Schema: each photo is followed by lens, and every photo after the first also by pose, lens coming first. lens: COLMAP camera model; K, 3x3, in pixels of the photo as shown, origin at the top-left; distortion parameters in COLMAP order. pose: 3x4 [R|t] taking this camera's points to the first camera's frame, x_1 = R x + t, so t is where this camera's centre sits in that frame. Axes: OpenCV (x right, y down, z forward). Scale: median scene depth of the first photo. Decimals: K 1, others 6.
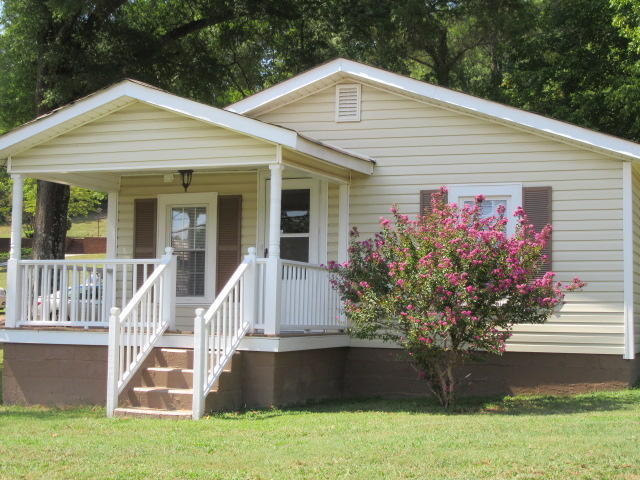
lens RADIAL K [[1132.8, 0, 319.9], [0, 1132.8, 238.2], [0, 0, 1]] dist [0.003099, 0.000000]
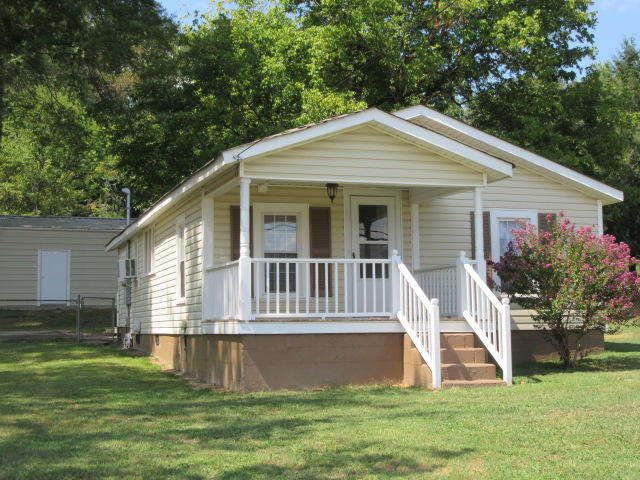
lens RADIAL K [[939.7, 0, 319.8], [0, 939.7, 242.7], [0, 0, 1]] dist [0.063303, 0.000000]
pose [[0.798302, 0.028749, 0.601571, -0.759624], [-0.024807, 0.999582, -0.014850, 0.016286], [-0.601747, -0.003068, 0.798681, 0.238696]]
